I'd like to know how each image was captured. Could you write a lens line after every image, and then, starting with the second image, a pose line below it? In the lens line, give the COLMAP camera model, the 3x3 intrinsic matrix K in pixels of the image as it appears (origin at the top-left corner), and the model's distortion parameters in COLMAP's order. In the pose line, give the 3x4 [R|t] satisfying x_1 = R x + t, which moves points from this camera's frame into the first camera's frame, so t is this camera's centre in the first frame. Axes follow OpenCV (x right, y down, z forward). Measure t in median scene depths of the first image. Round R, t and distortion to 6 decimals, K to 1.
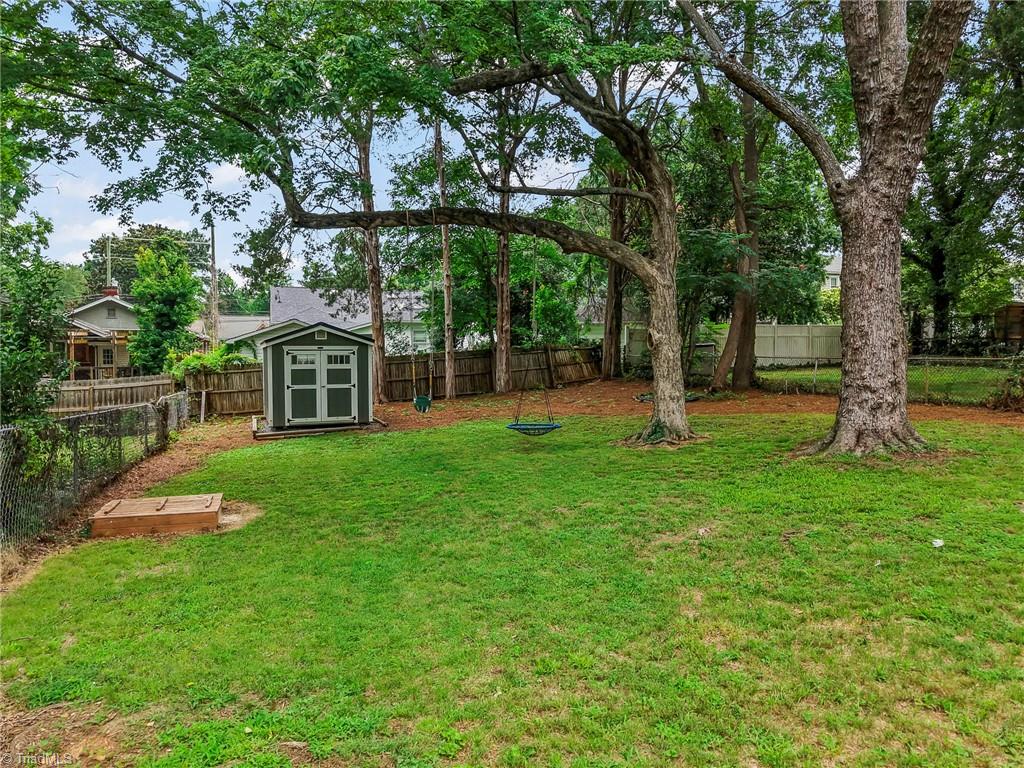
lens RADIAL K [[720.3, 0, 513.4], [0, 720.3, 385.8], [0, 0, 1]] dist [0.033019, -0.034213]
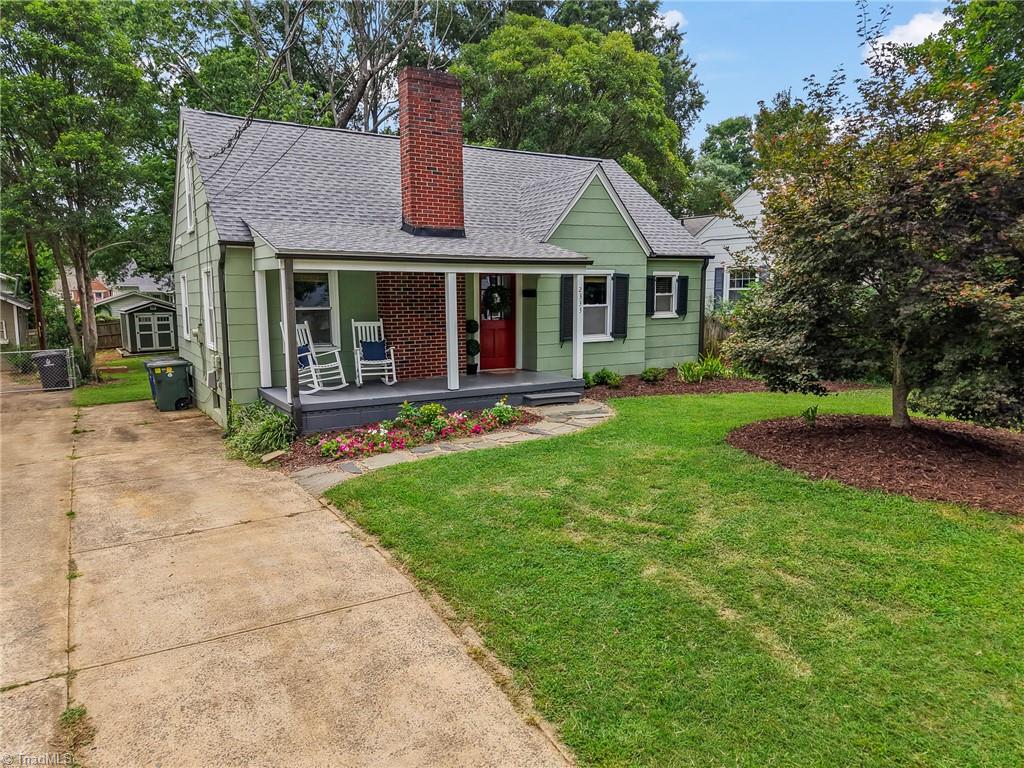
lens RADIAL K [[720.3, 0, 529.5], [0, 720.3, 388.8], [0, 0, 1]] dist [0.033019, -0.034213]
pose [[0.976328, -0.036430, 0.213206, 0.339322], [0.017266, 0.995695, 0.091066, -0.008403], [-0.215605, -0.085229, 0.972754, -1.289617]]
